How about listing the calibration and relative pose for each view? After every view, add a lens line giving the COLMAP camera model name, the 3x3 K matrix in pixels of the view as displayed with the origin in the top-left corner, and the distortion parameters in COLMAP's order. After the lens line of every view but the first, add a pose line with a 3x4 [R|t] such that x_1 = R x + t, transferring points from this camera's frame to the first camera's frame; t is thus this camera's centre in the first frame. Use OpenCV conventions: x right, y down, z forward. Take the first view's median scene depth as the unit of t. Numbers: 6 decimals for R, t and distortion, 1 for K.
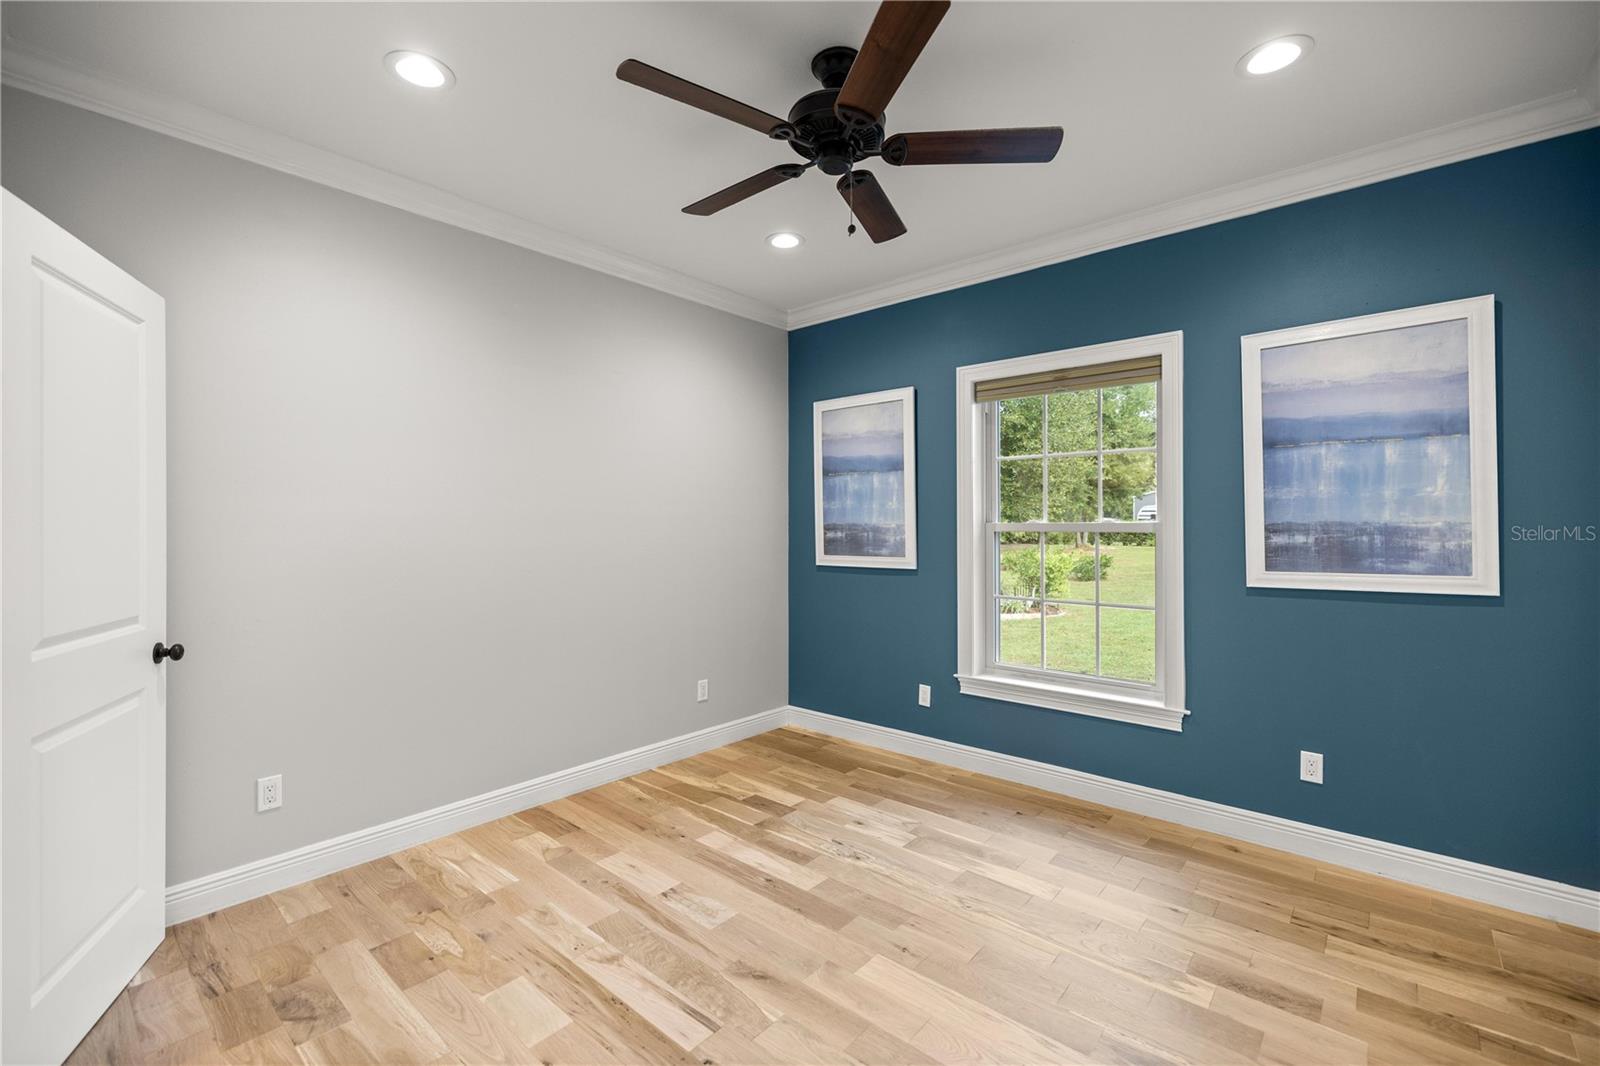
lens RADIAL K [[679.0, 0, 798.9], [0, 679.0, 527.1], [0, 0, 1]] dist [-0.002016, 0.000222]
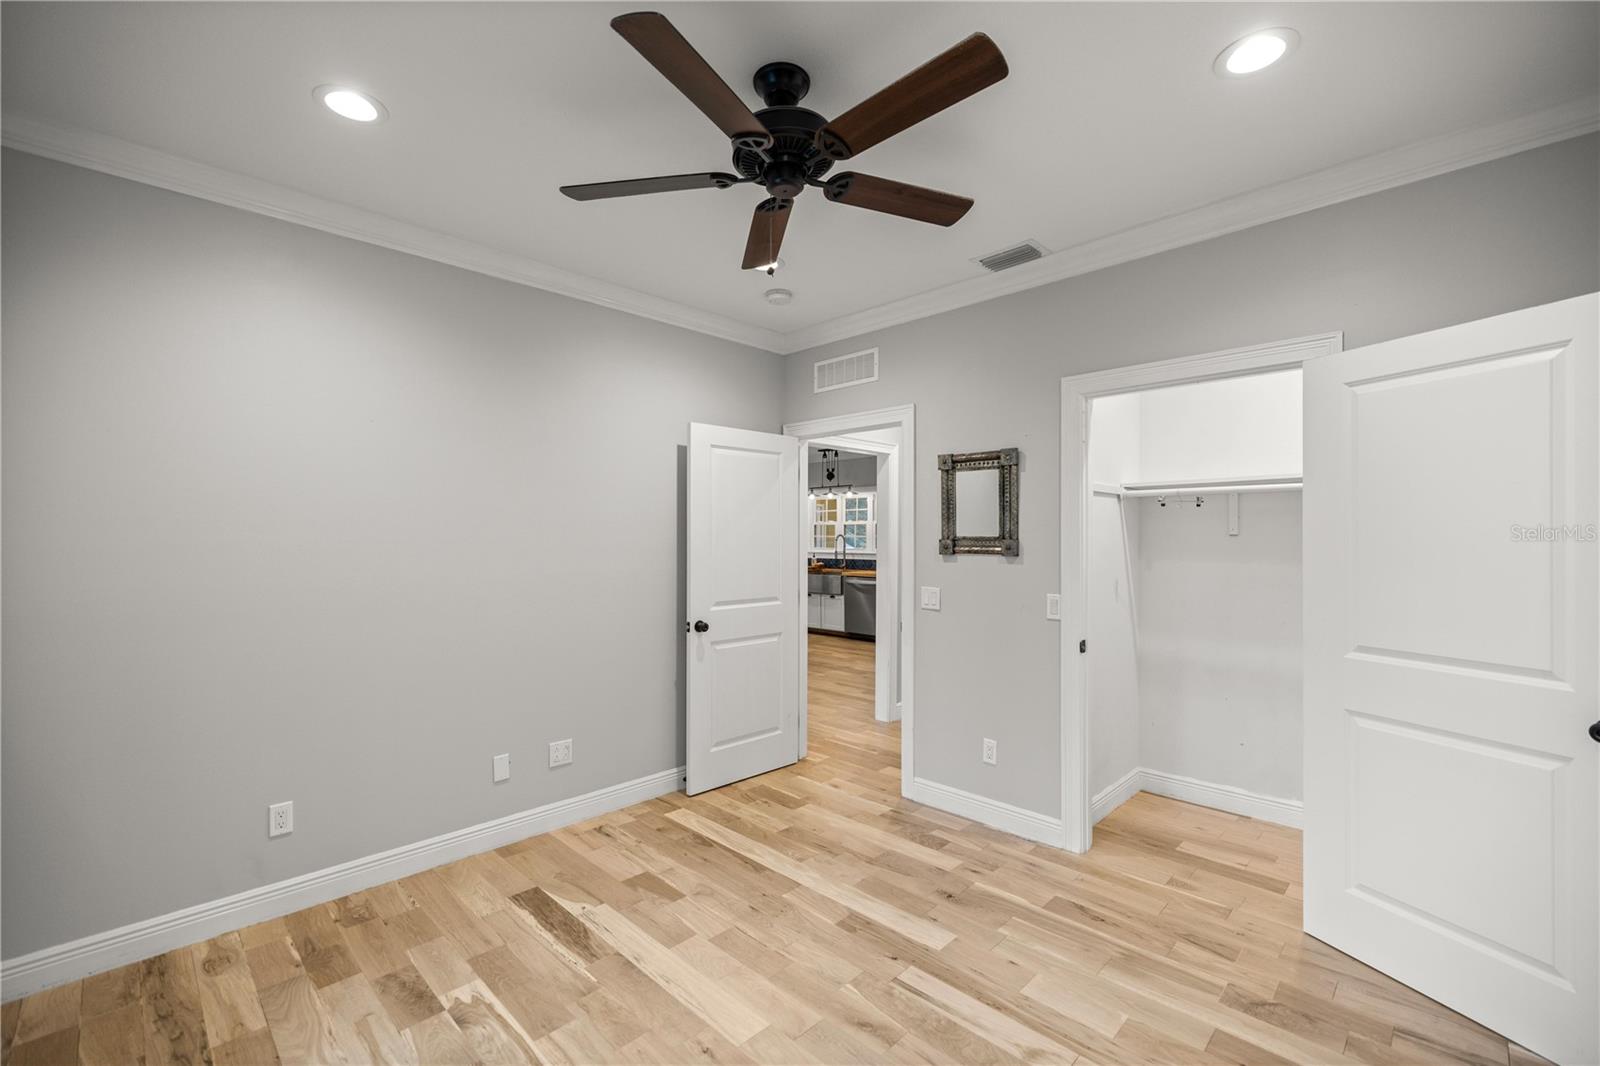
lens RADIAL K [[679.0, 0, 803.1], [0, 679.0, 536.4], [0, 0, 1]] dist [-0.002016, 0.000222]
pose [[-0.998331, 0.001359, 0.057742, -0.026439], [0.001341, 0.999999, -0.000343, -0.056211], [-0.057742, -0.000265, -0.998331, 2.113224]]
